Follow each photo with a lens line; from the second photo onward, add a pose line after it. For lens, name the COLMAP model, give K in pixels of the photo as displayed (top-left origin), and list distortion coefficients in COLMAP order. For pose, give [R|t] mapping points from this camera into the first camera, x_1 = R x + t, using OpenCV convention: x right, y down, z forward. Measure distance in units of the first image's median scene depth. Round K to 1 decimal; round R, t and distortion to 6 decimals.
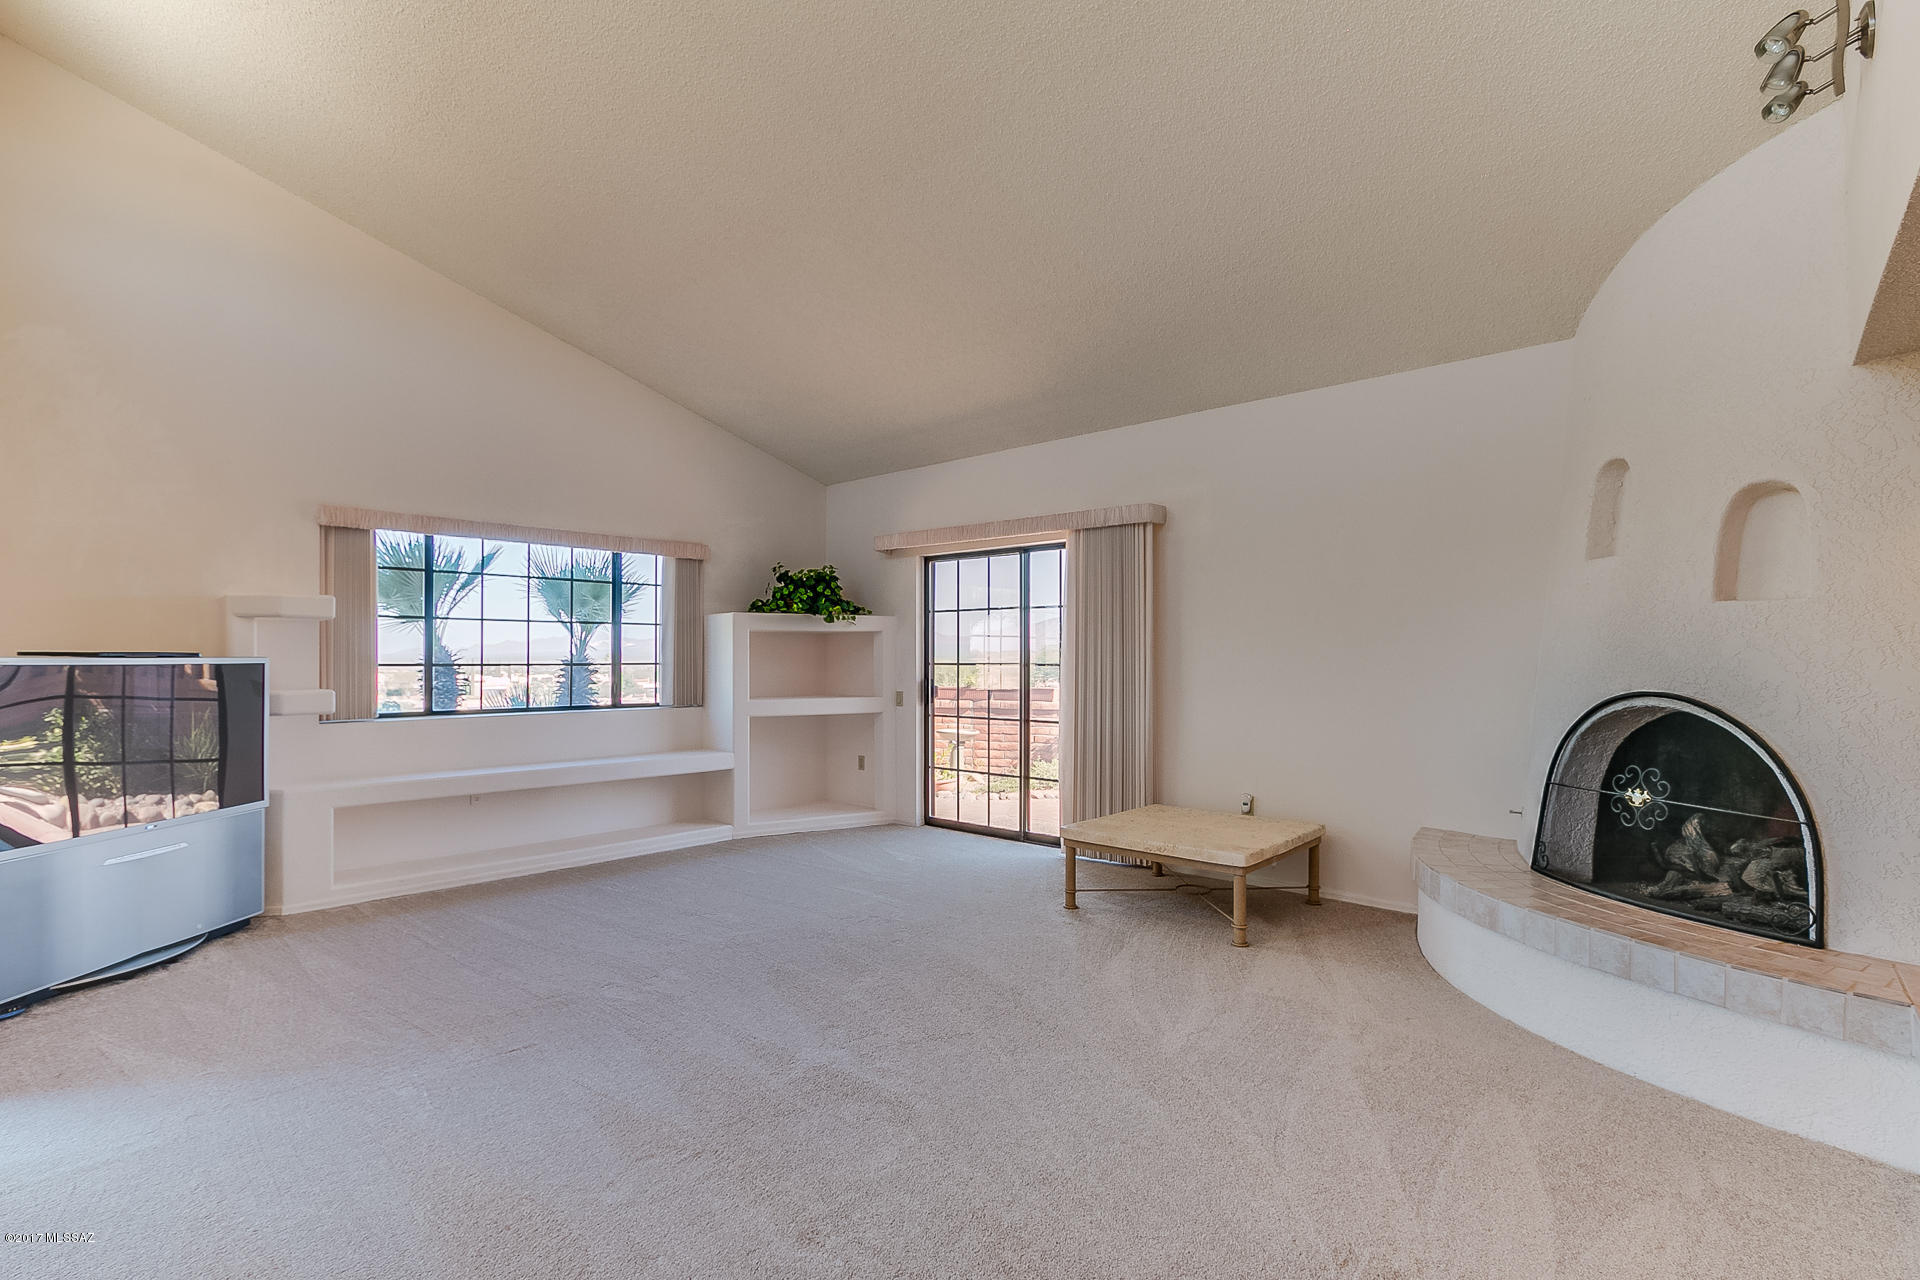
lens RADIAL K [[900.4, 0, 939.7], [0, 900.4, 658.2], [0, 0, 1]] dist [-0.016877, 0.002292]
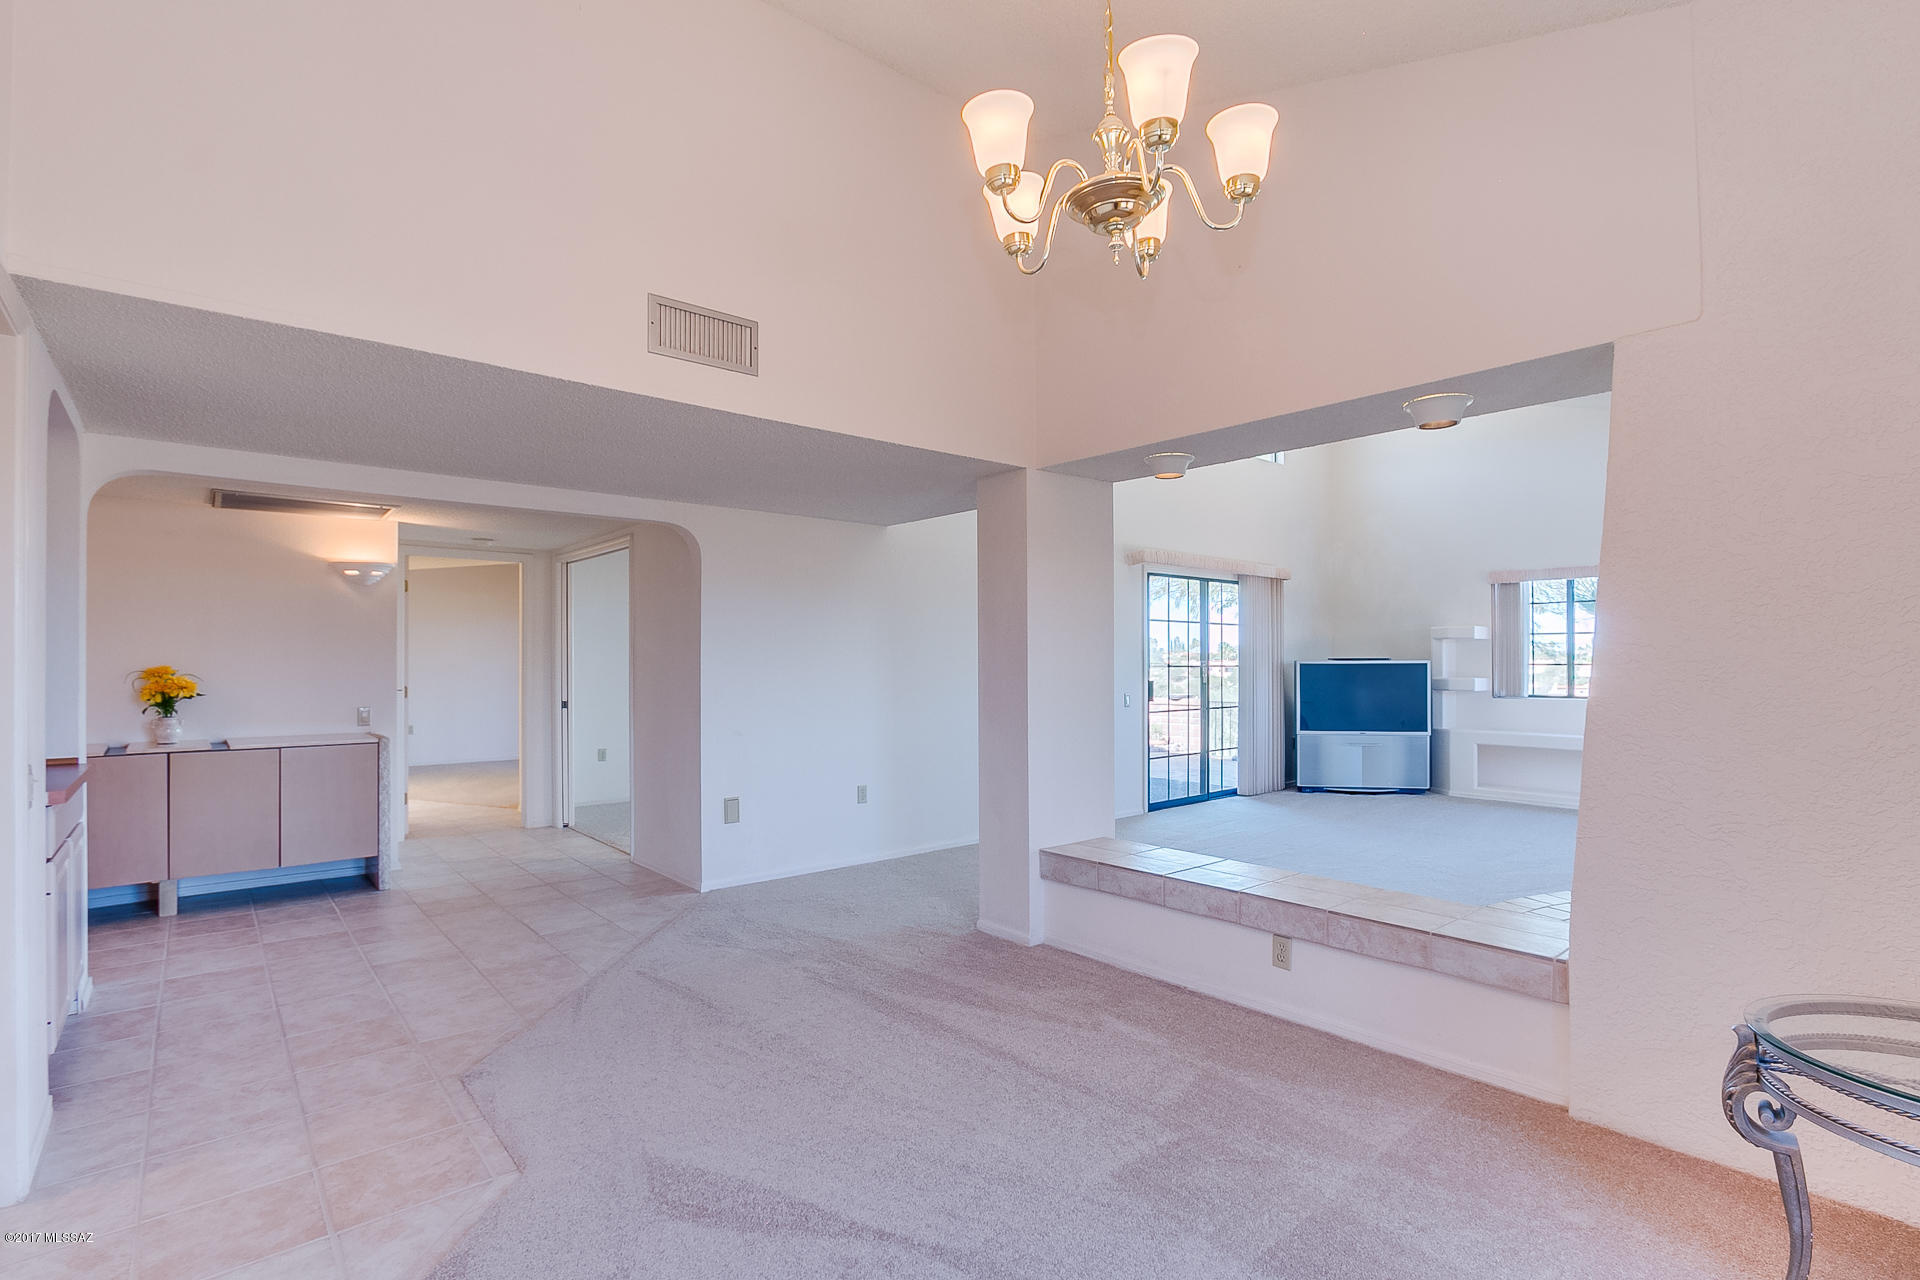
lens RADIAL K [[900.4, 0, 939.7], [0, 900.4, 658.2], [0, 0, 1]] dist [-0.016877, 0.002292]
pose [[-0.129767, -0.001891, -0.991543, 0.998180], [0.003527, 0.999991, -0.002369, -0.003230], [0.991538, -0.003804, -0.129759, 0.125993]]
